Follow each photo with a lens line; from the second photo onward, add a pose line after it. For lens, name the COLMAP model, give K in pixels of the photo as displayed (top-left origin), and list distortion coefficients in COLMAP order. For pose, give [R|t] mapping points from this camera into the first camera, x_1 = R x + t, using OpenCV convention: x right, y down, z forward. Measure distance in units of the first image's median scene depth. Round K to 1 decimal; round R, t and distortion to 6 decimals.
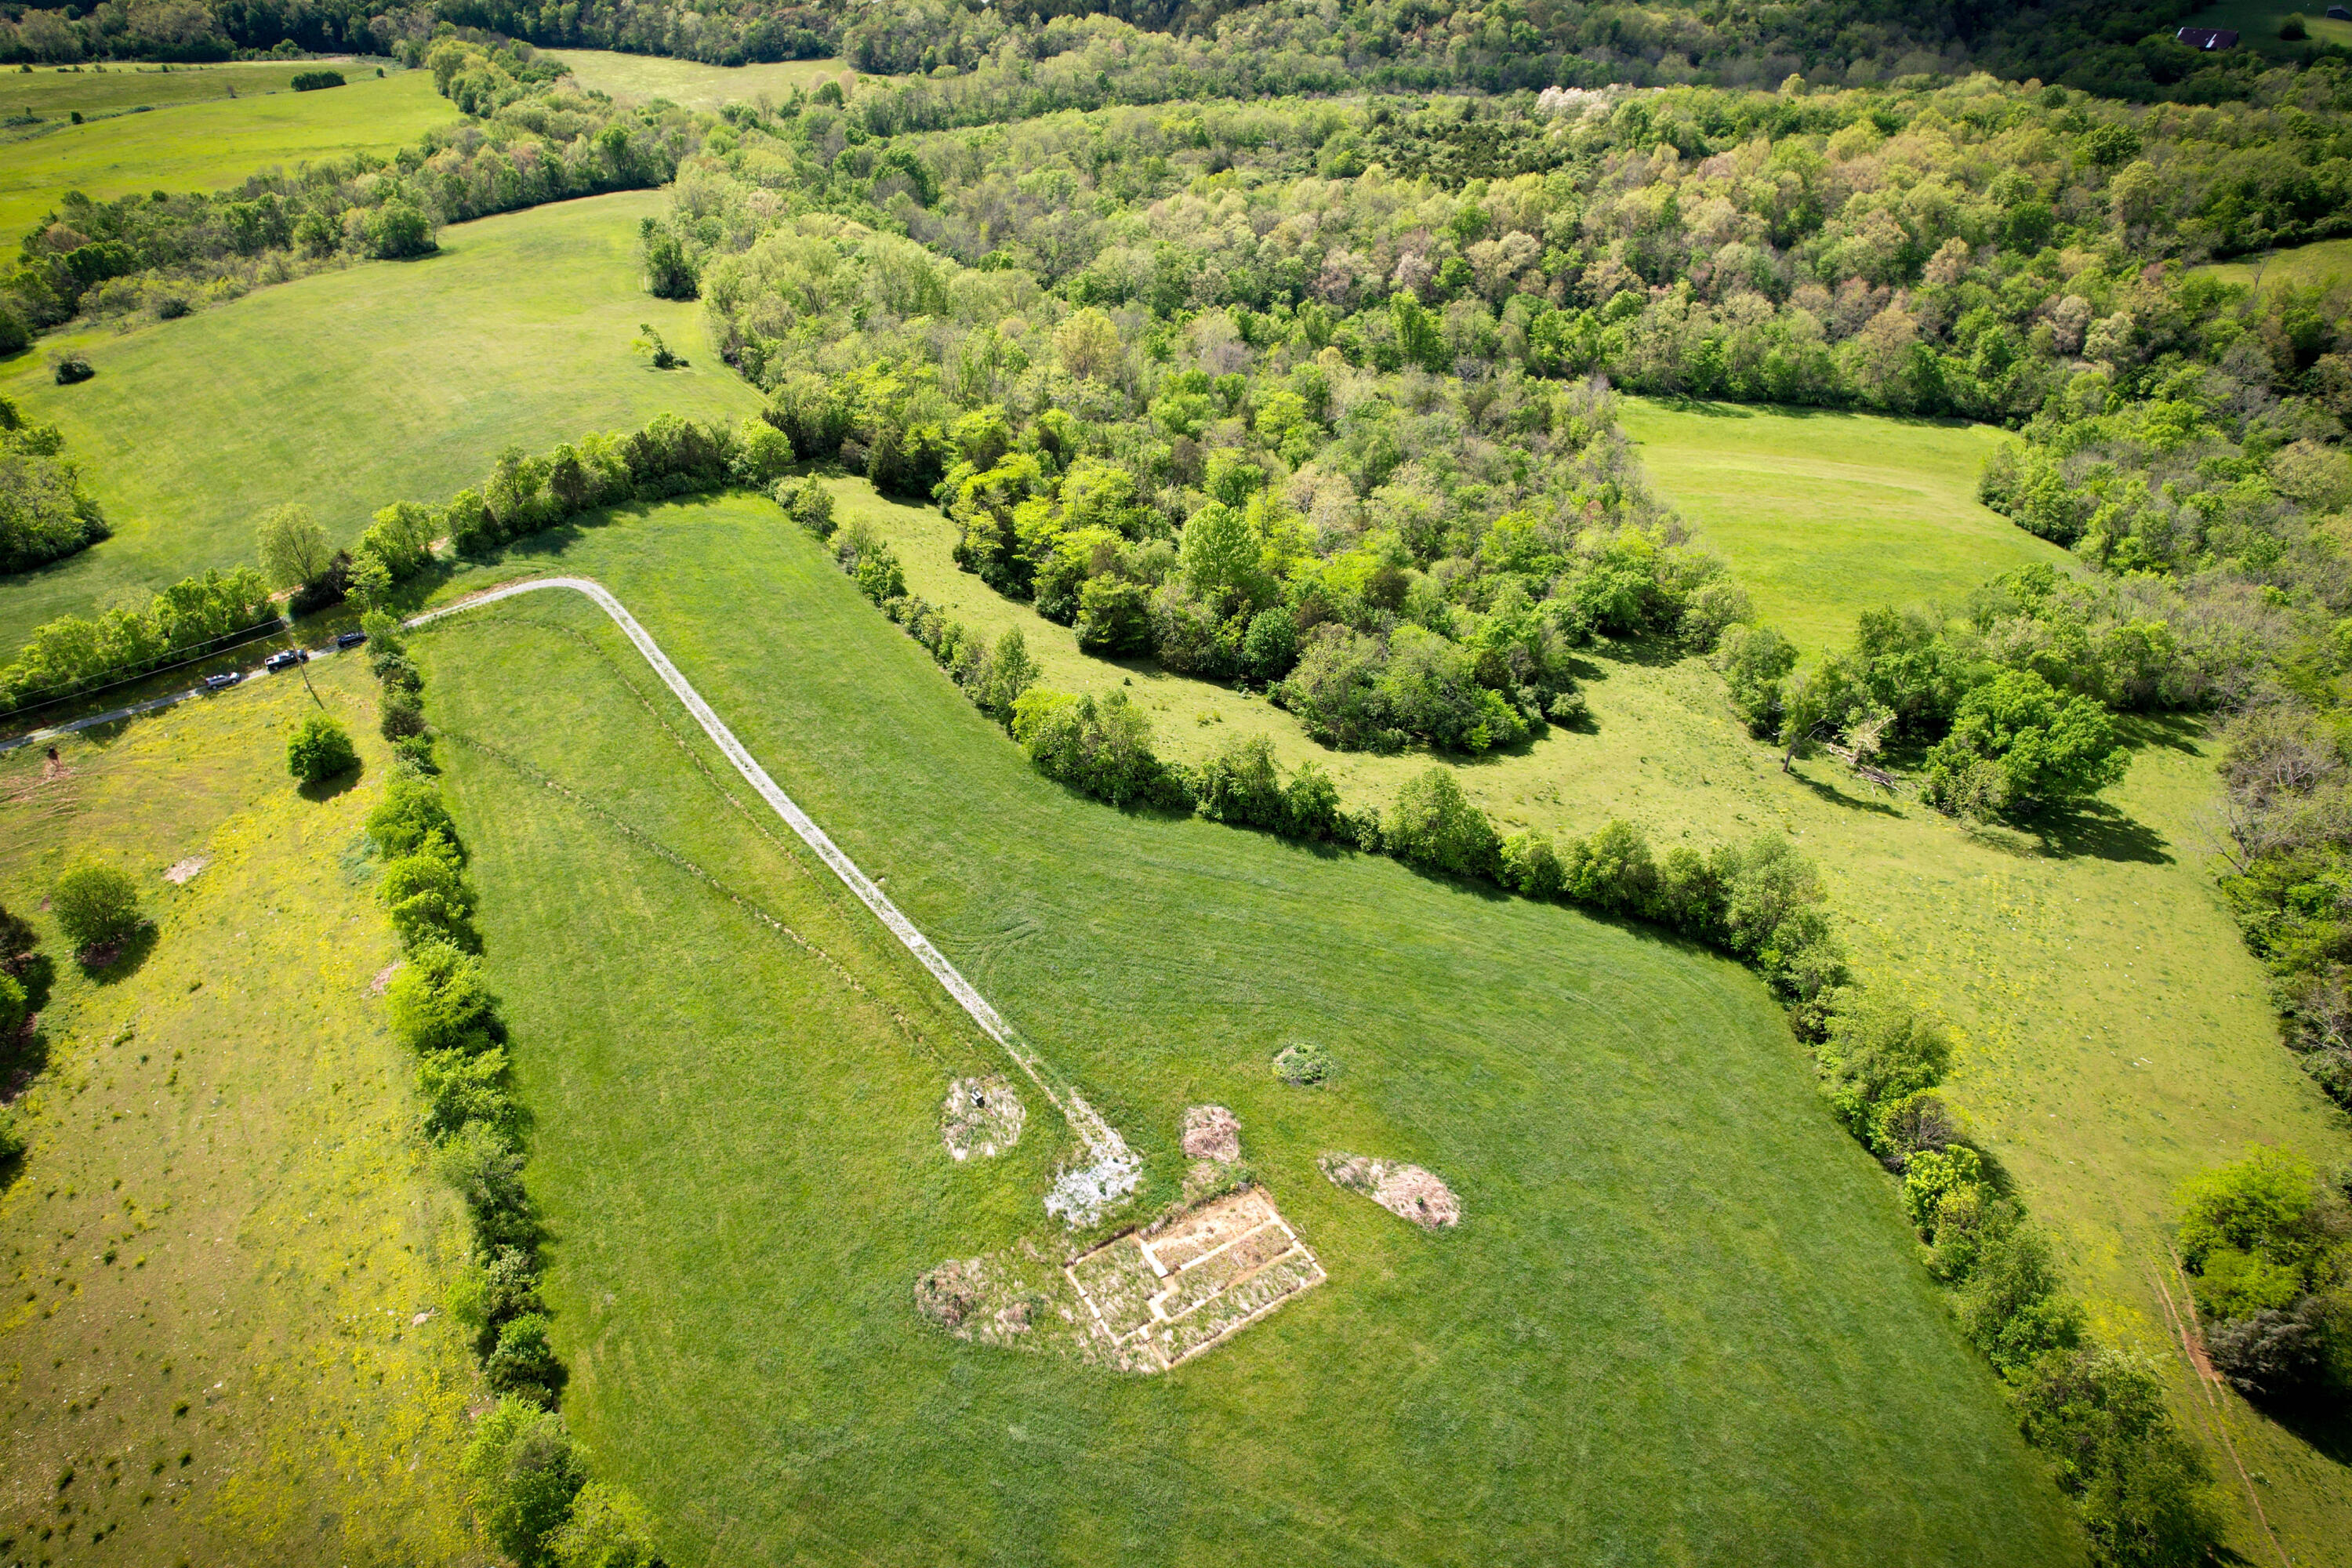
lens RADIAL K [[1503.7, 0, 1155.5], [0, 1503.7, 782.3], [0, 0, 1]] dist [-0.074380, 0.064510]
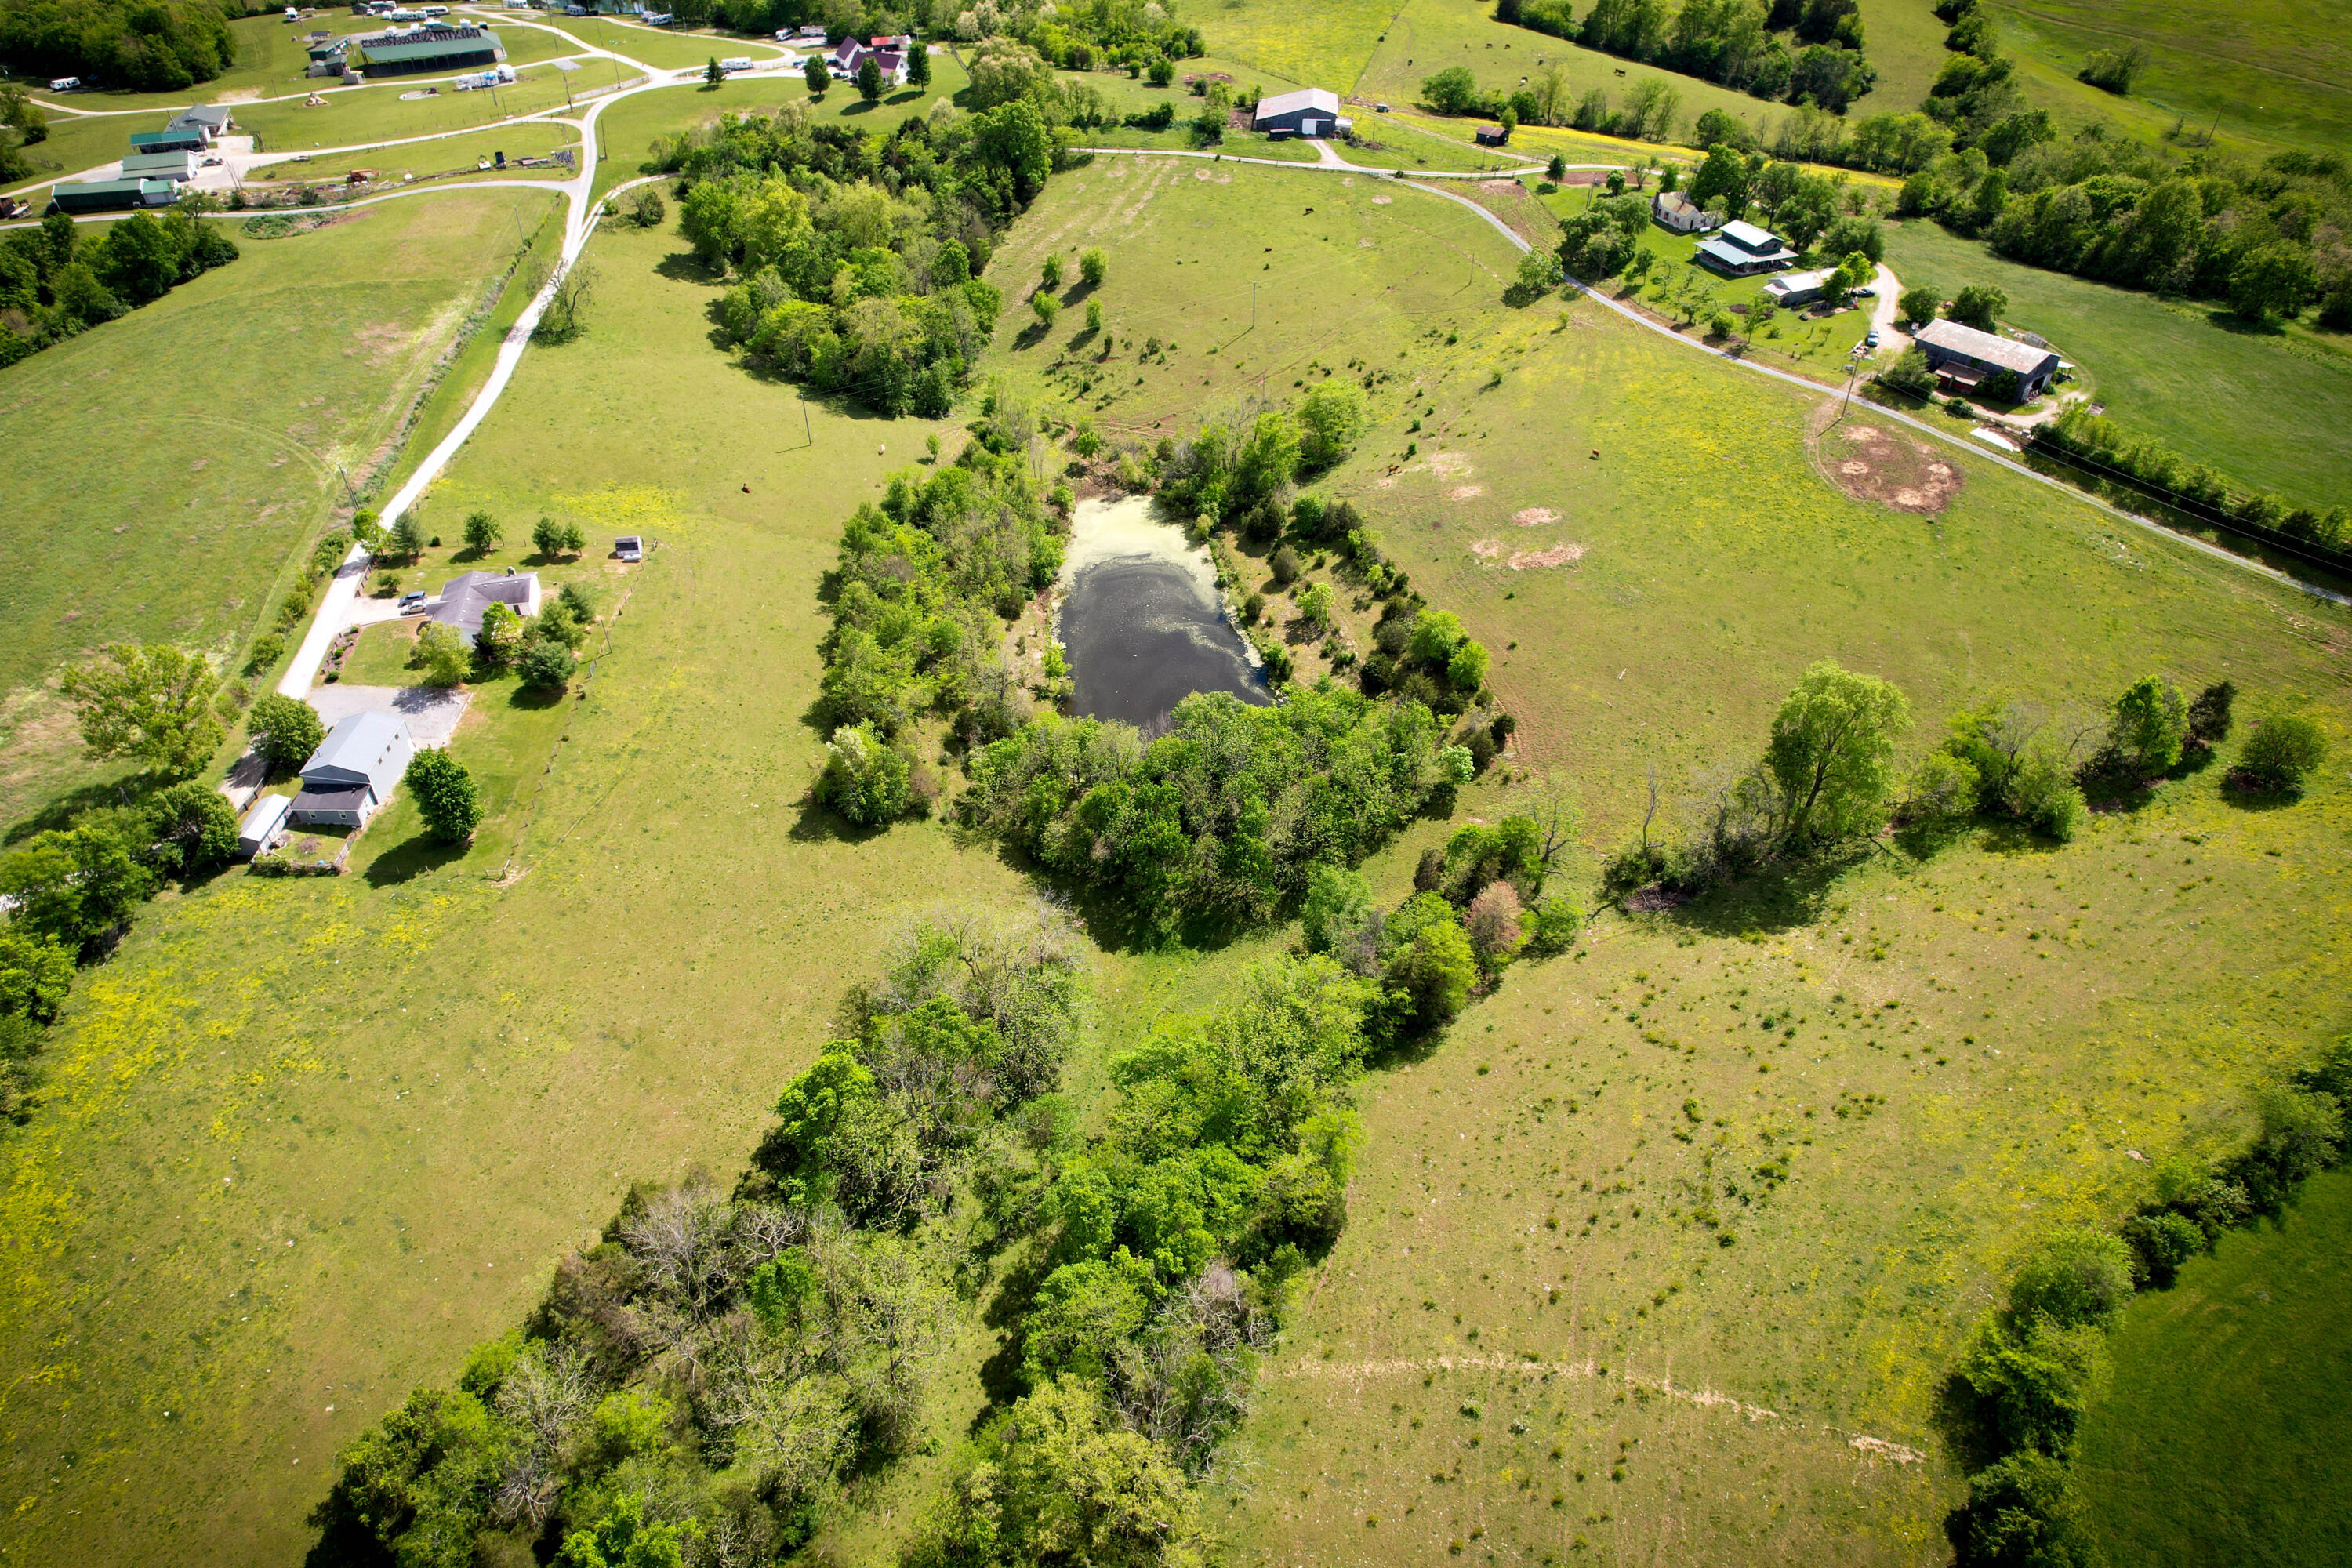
lens RADIAL K [[1503.7, 0, 1157.2], [0, 1503.7, 801.1], [0, 0, 1]] dist [-0.074380, 0.064510]
pose [[0.056855, 0.630310, -0.774259, 0.112507], [-0.555483, 0.664365, 0.500058, 0.024441], [0.829582, 0.401657, 0.387899, -0.117763]]
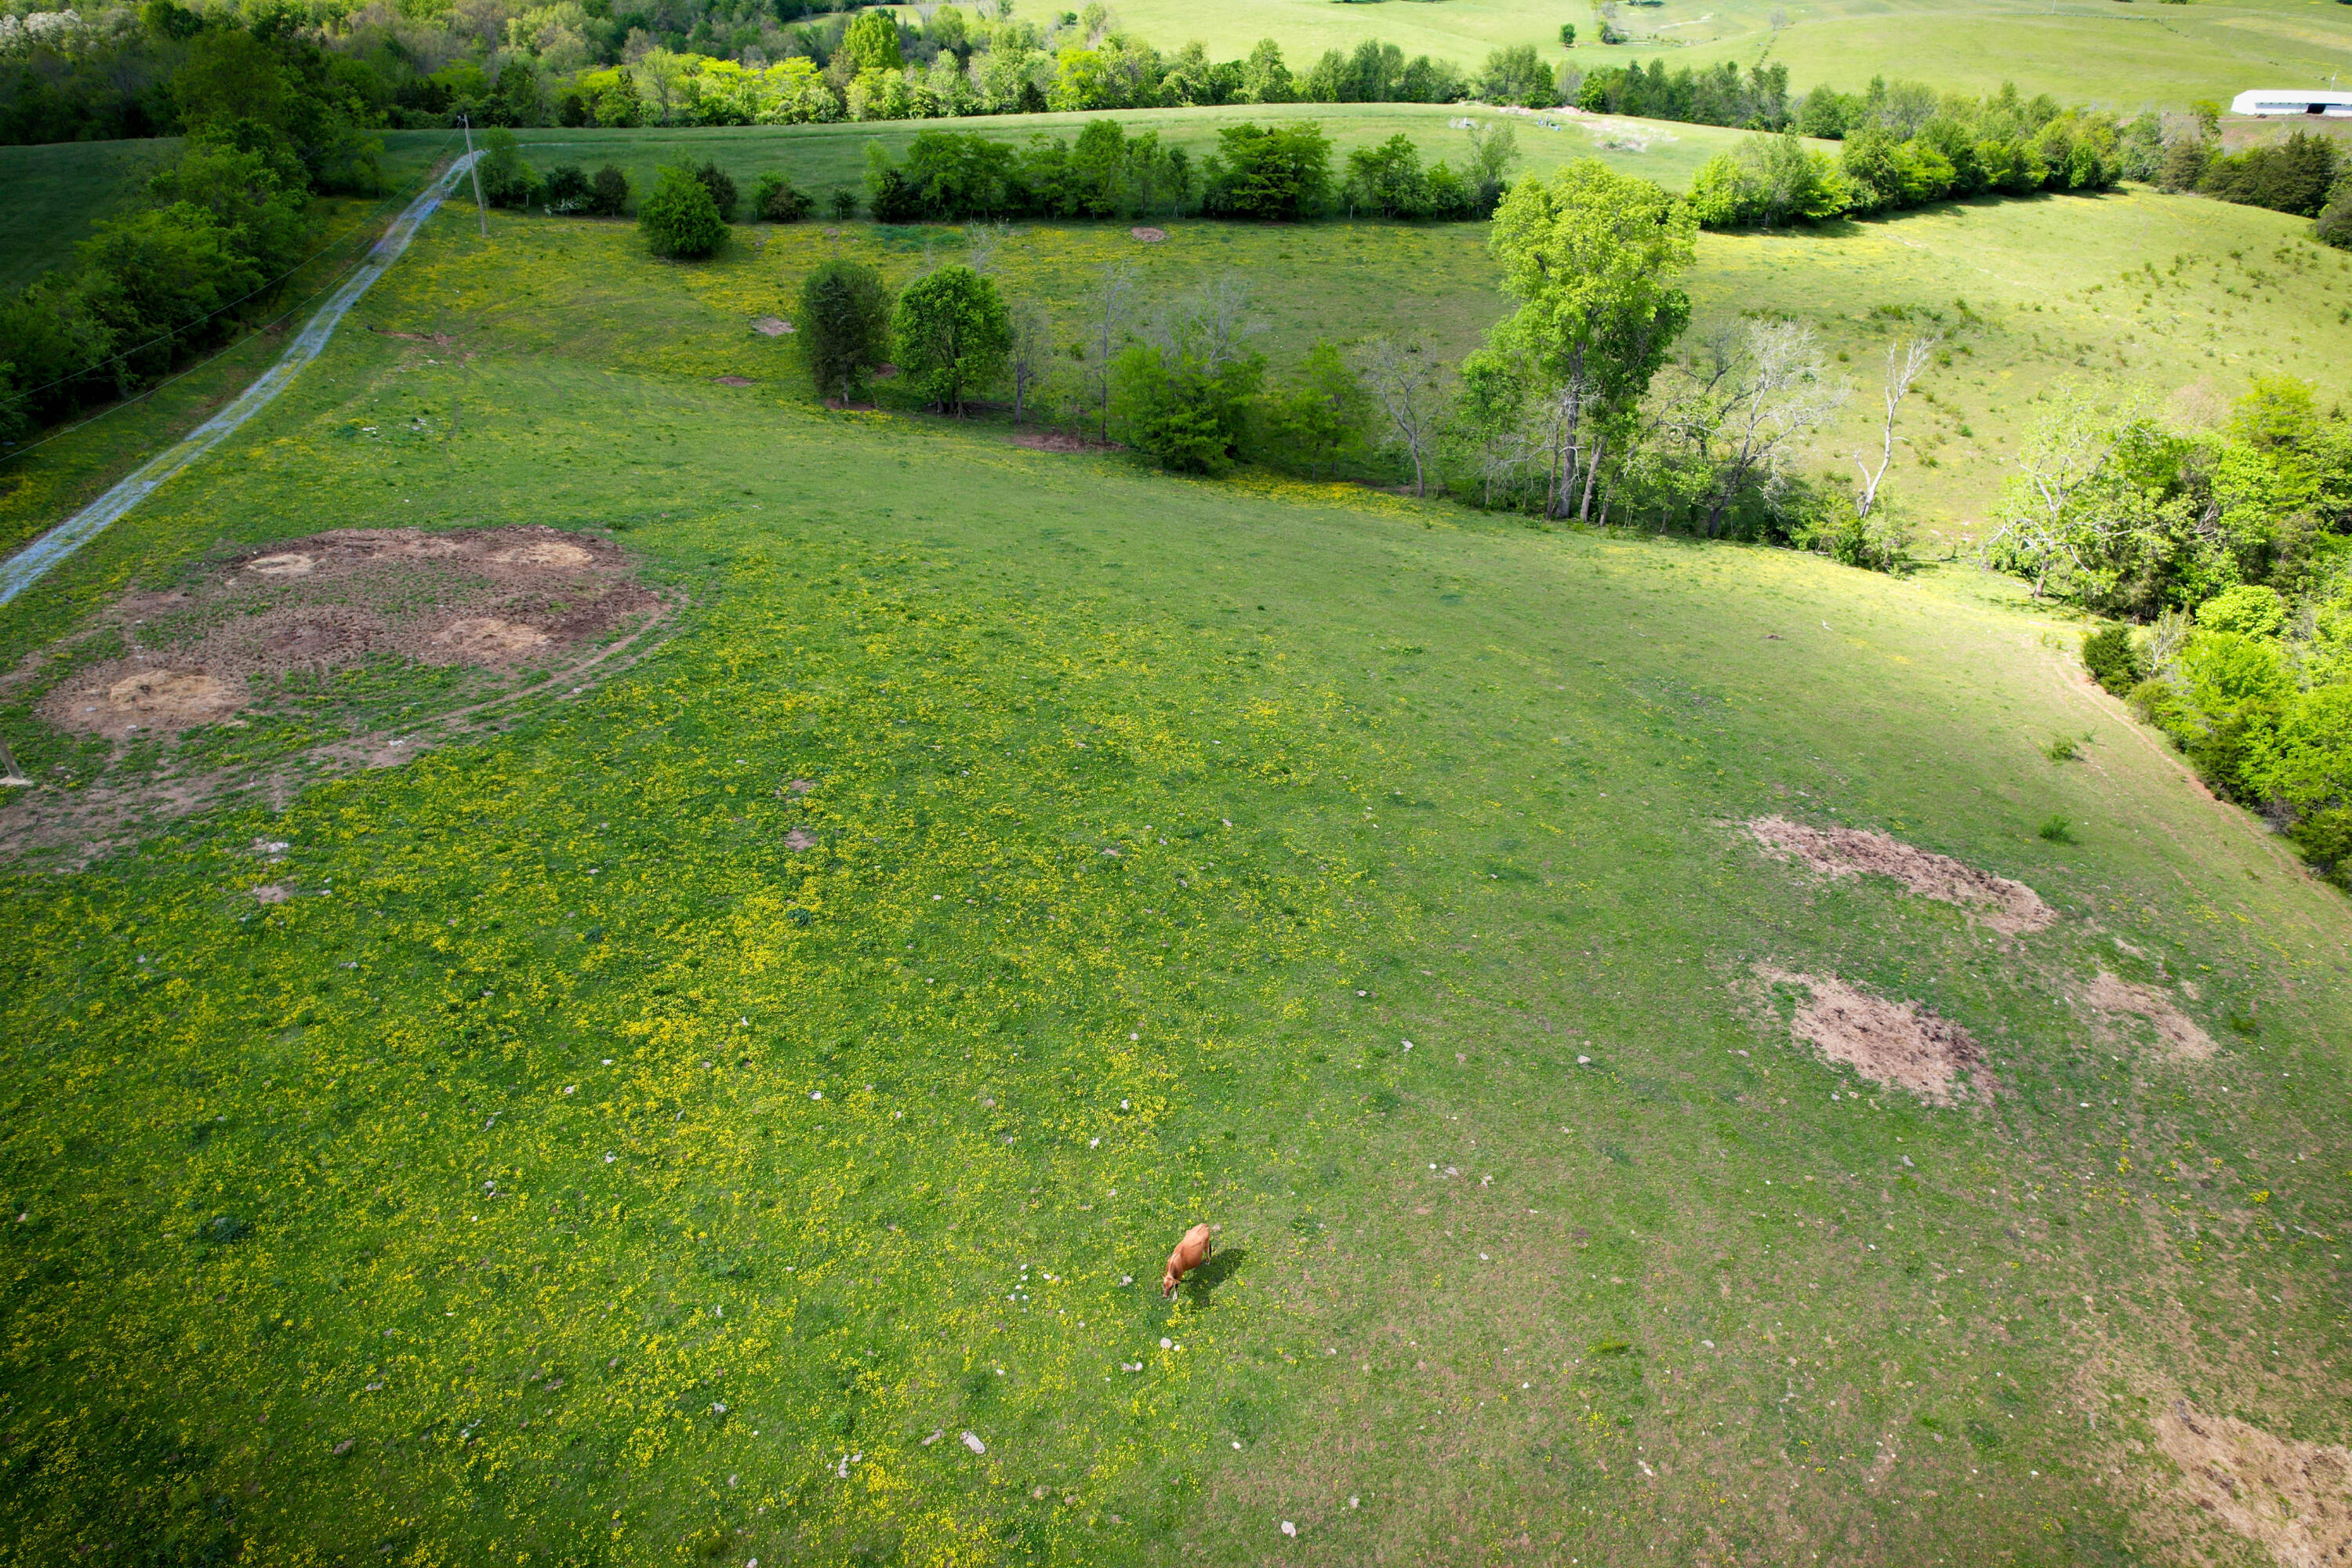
lens RADIAL K [[1503.7, 0, 1145.5], [0, 1503.7, 791.6], [0, 0, 1]] dist [-0.074380, 0.064510]
pose [[0.347059, -0.468817, 0.812257, -1.328694], [0.534007, 0.810764, 0.239787, 0.171850], [-0.770965, 0.350530, 0.531734, 0.537259]]
